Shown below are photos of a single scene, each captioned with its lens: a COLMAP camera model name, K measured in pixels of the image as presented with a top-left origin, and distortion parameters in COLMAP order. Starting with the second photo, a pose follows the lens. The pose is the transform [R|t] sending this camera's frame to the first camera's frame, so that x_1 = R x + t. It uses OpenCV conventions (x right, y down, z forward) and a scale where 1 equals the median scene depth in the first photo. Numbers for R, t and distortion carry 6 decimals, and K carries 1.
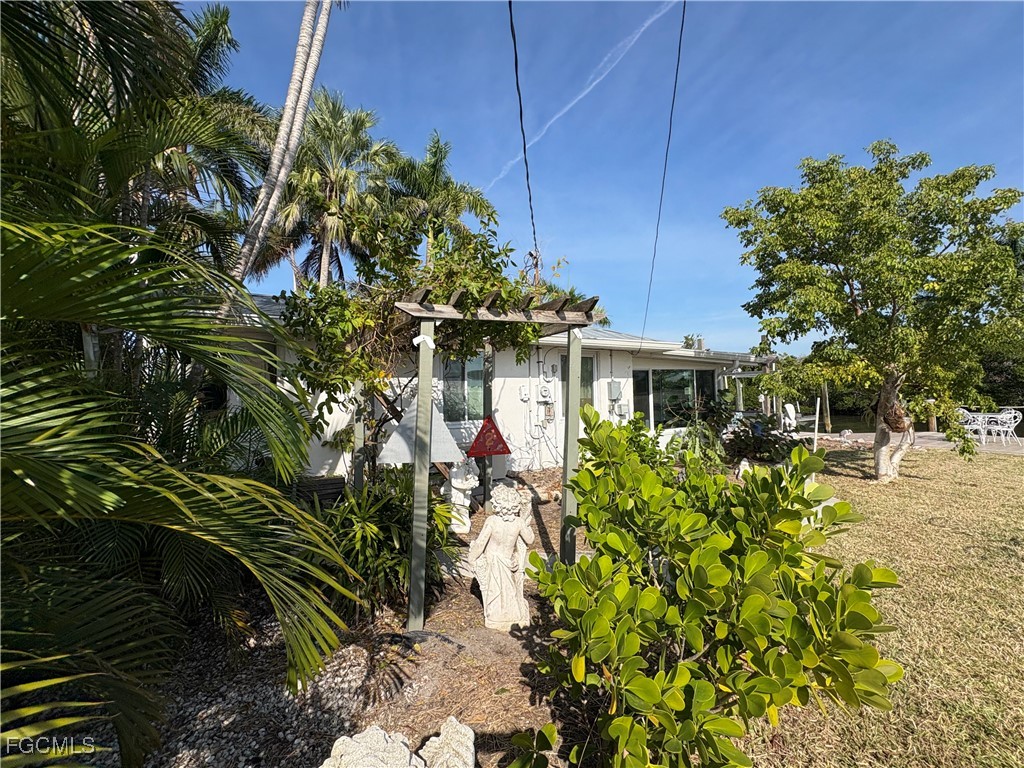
lens RADIAL K [[439.1, 0, 510.1], [0, 439.1, 379.9], [0, 0, 1]] dist [0.000888, 0.000536]
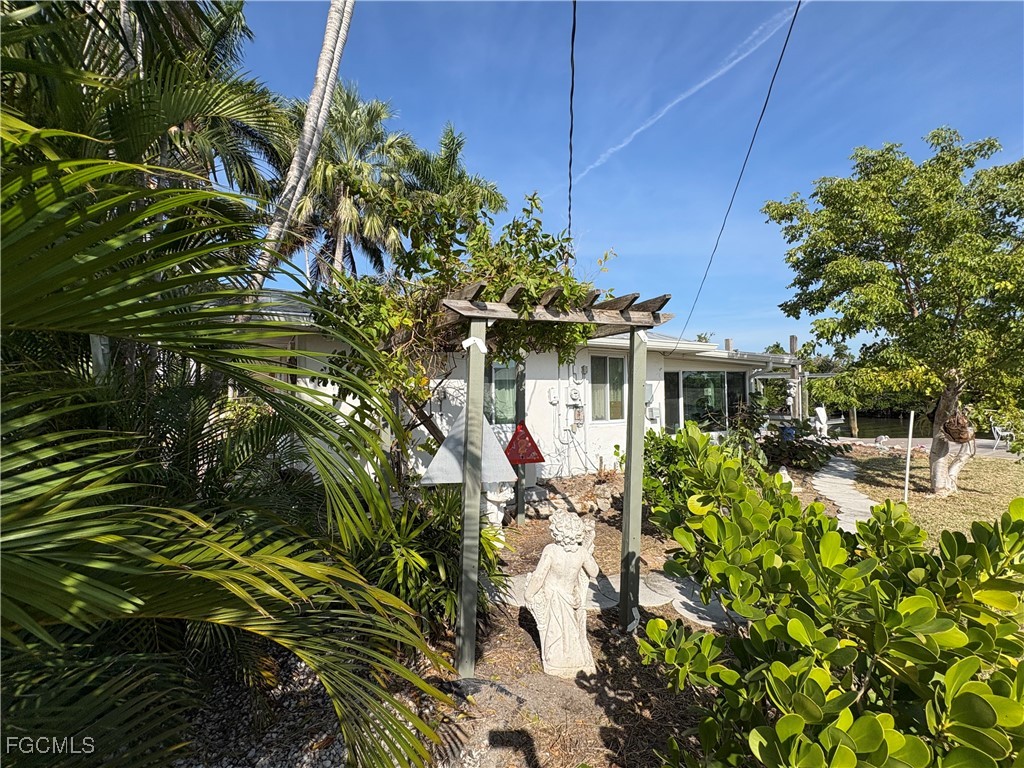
lens RADIAL K [[439.1, 0, 510.1], [0, 439.1, 379.9], [0, 0, 1]] dist [0.000888, 0.000536]
pose [[0.999849, 0.009838, -0.014296, -0.067159], [-0.009736, 0.999927, 0.007183, -0.014146], [0.014366, -0.007043, 0.999872, 0.073775]]
